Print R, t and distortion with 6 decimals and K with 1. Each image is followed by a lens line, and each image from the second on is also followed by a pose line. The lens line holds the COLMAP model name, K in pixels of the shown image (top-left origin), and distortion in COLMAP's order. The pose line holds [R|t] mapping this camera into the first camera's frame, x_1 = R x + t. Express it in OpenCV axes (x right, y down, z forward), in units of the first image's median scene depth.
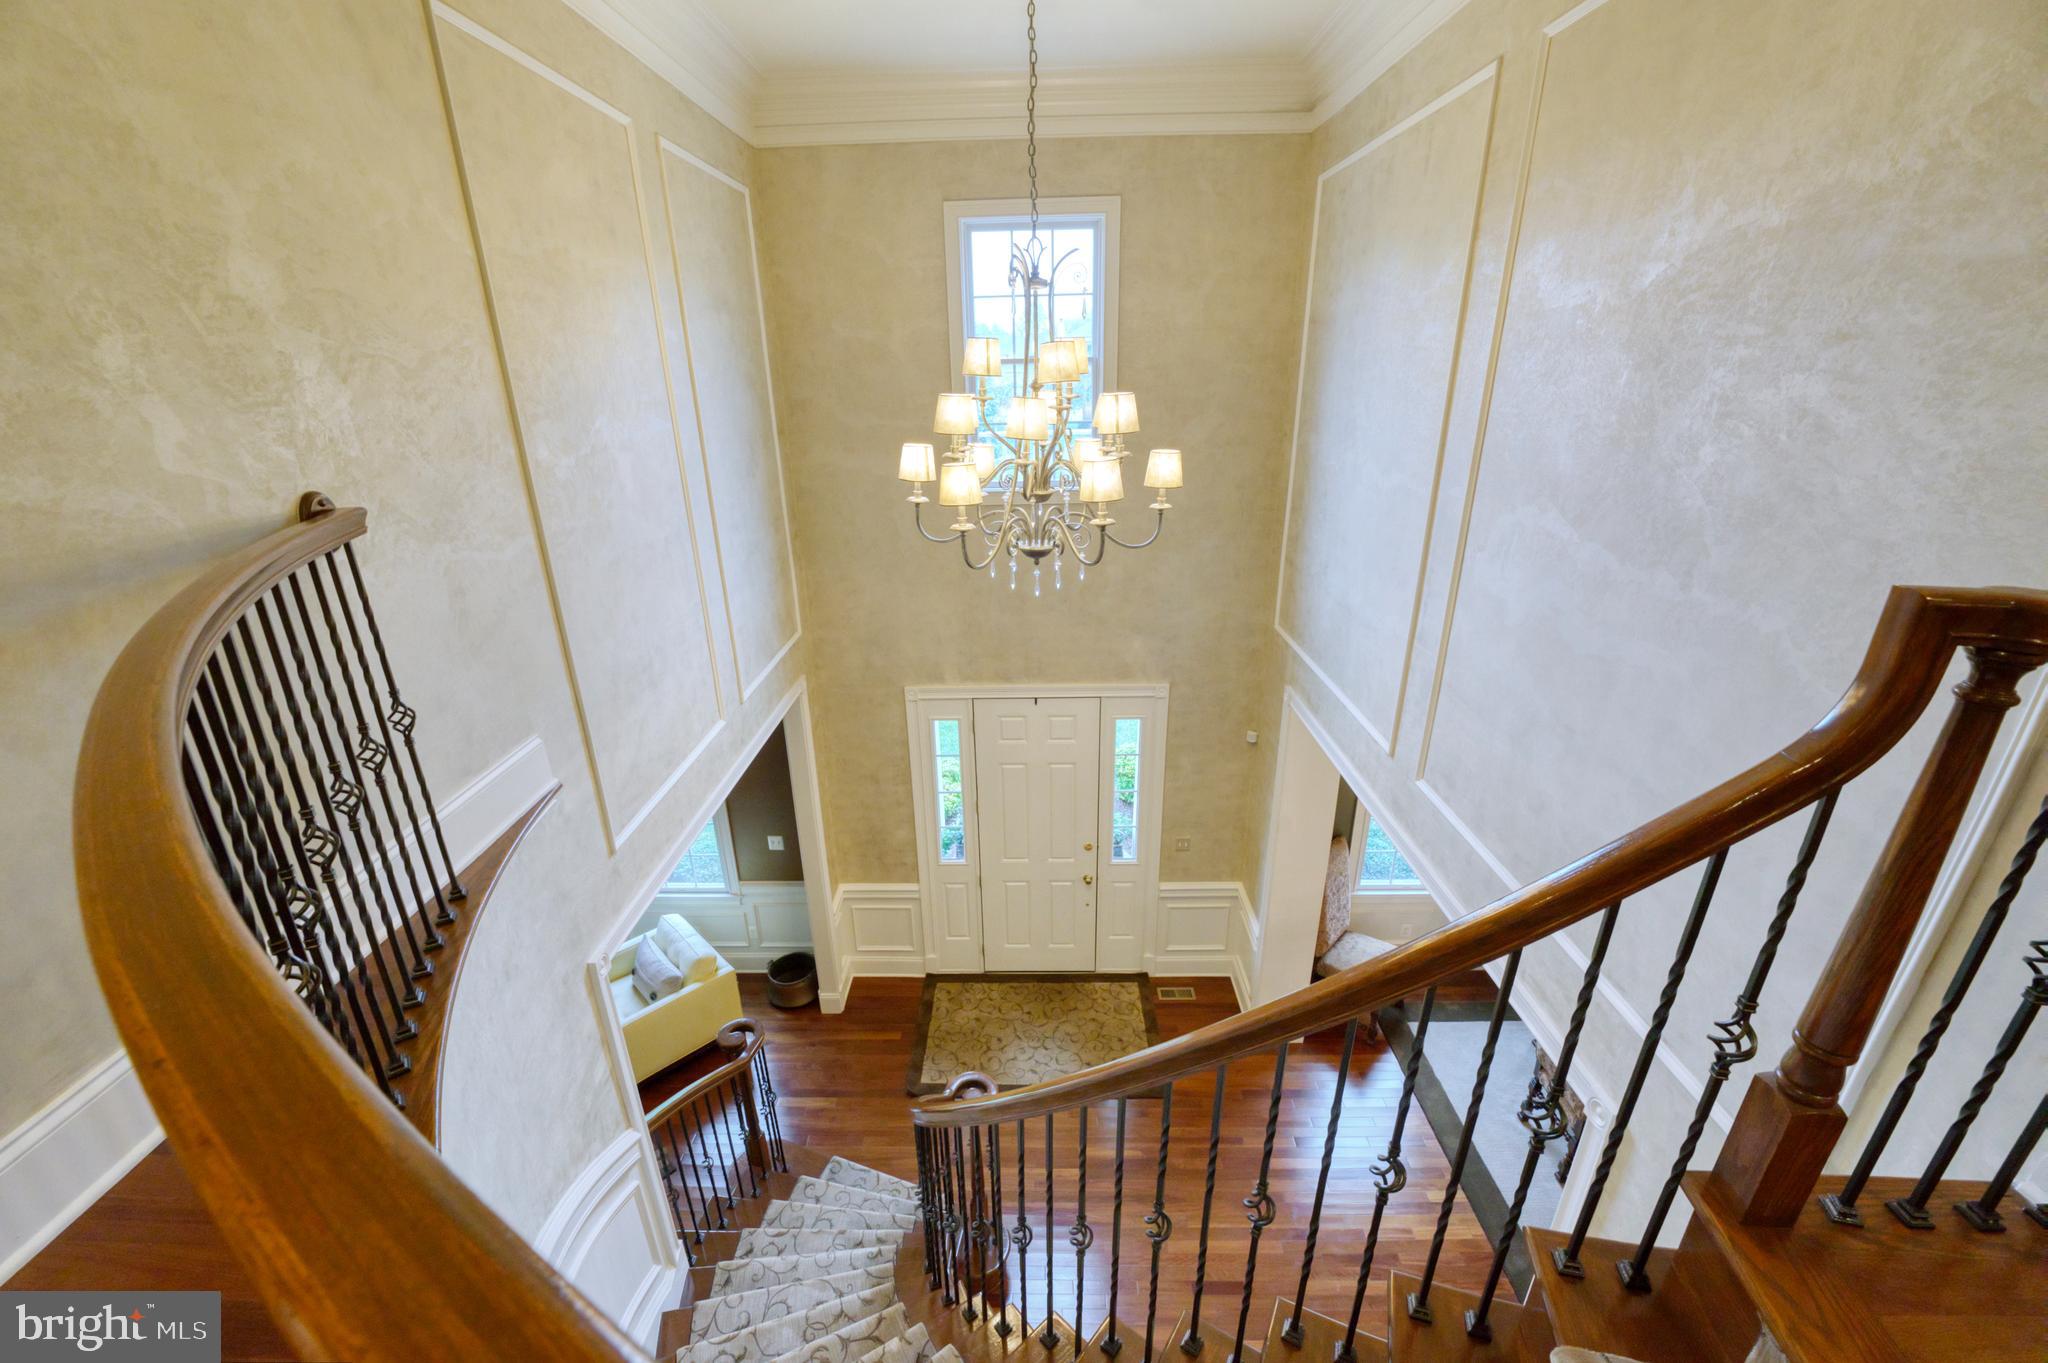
lens RADIAL K [[829.2, 0, 1016.8], [0, 829.2, 675.3], [0, 0, 1]] dist [-0.013153, 0.001568]
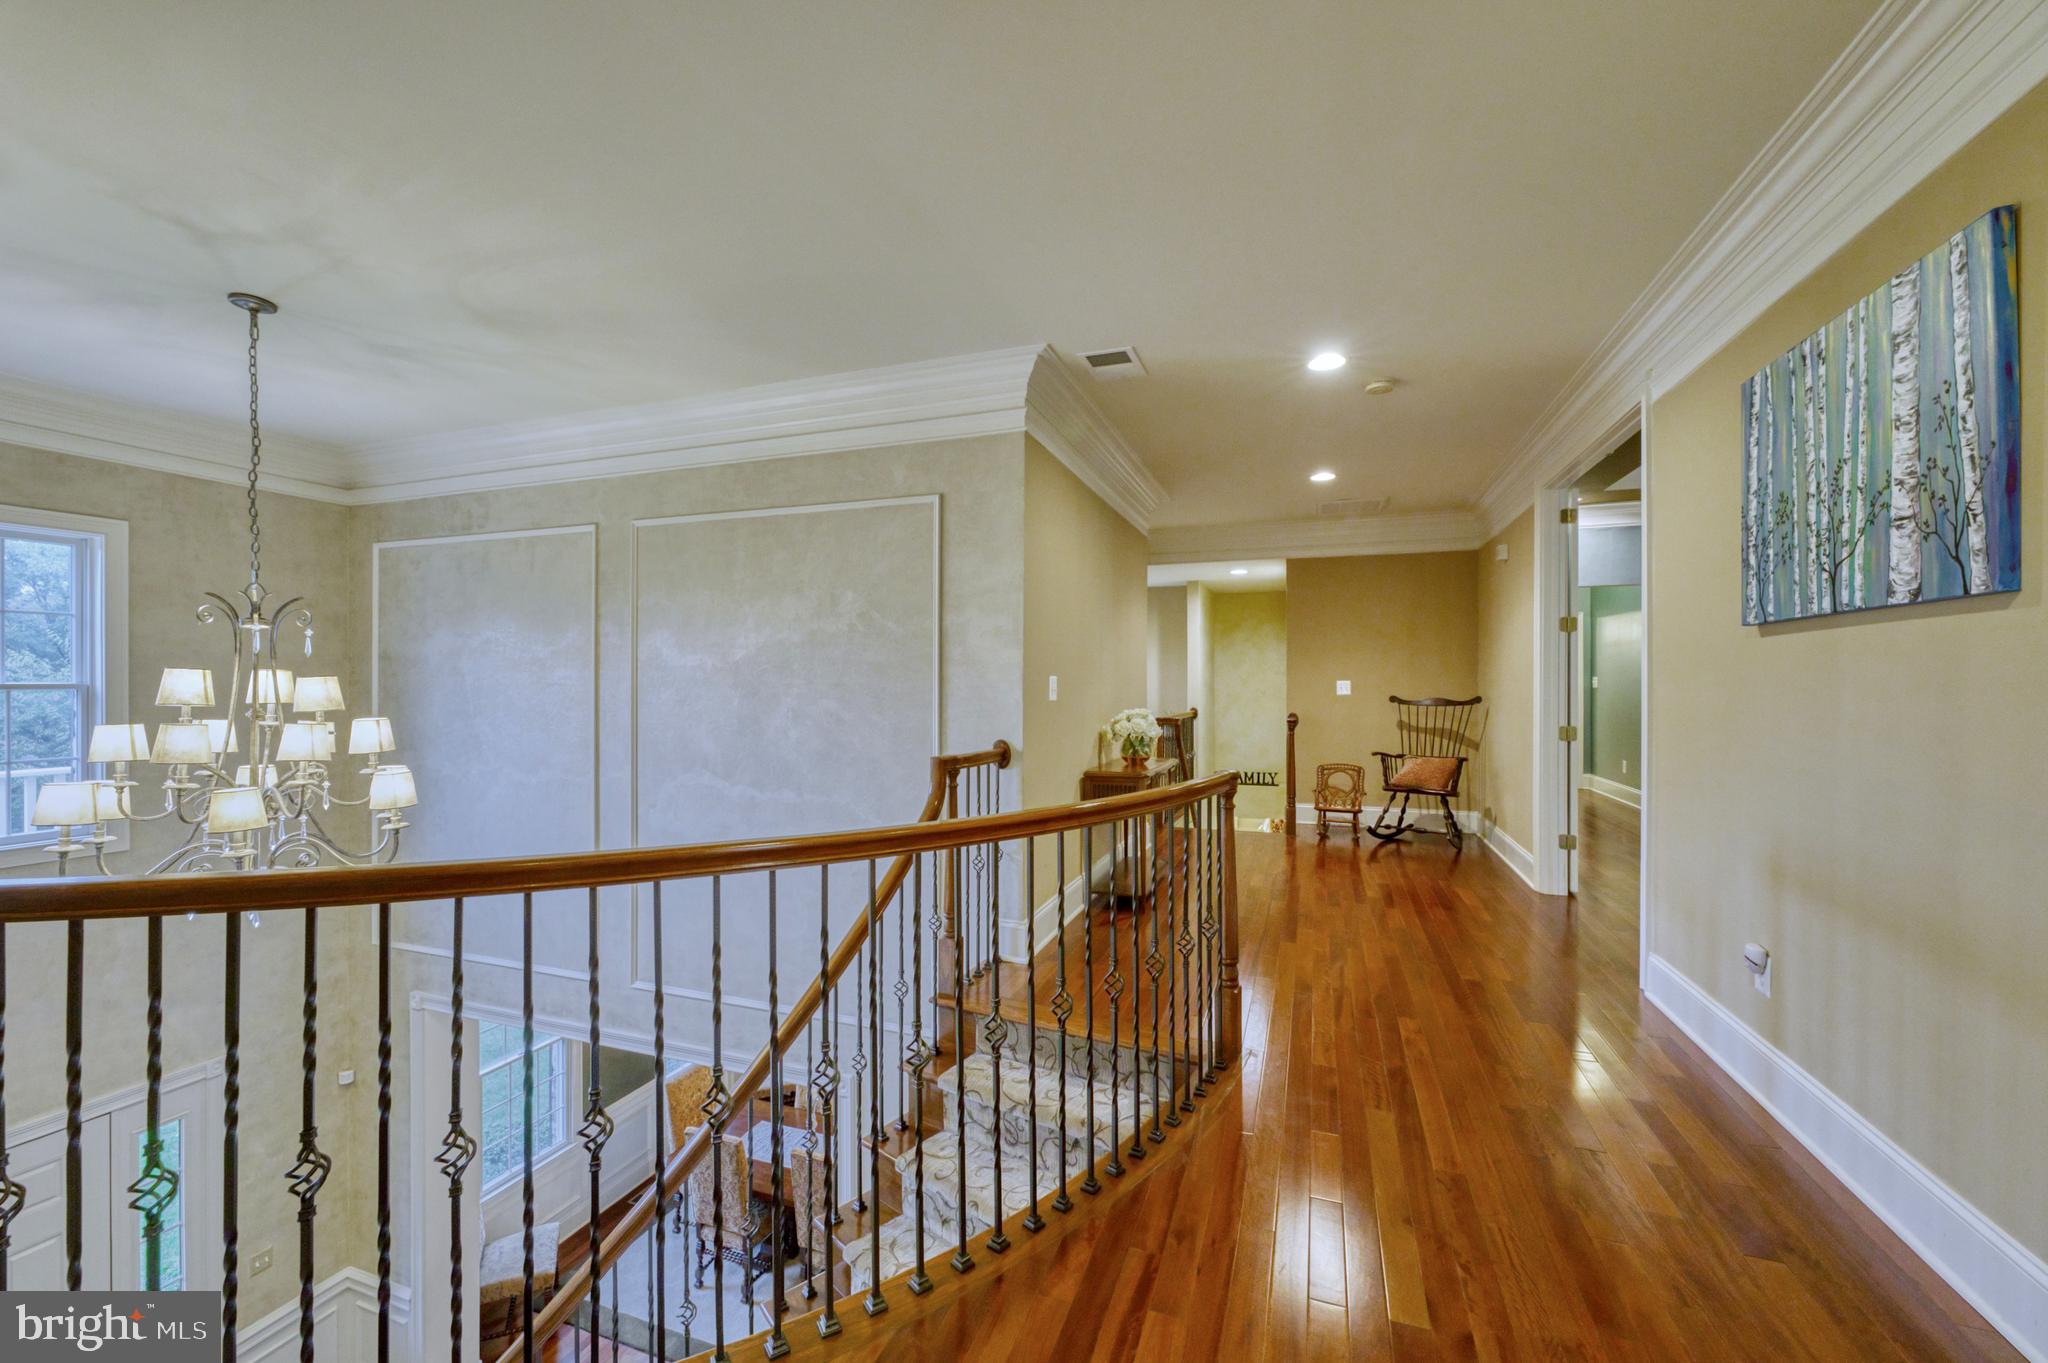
lens RADIAL K [[829.2, 0, 1028.8], [0, 829.2, 677.9], [0, 0, 1]] dist [-0.013153, 0.001568]
pose [[0.315330, 0.020243, 0.948766, -1.013671], [0.329632, 0.935184, -0.129510, 0.078824], [-0.889893, 0.353582, 0.288218, -0.234114]]
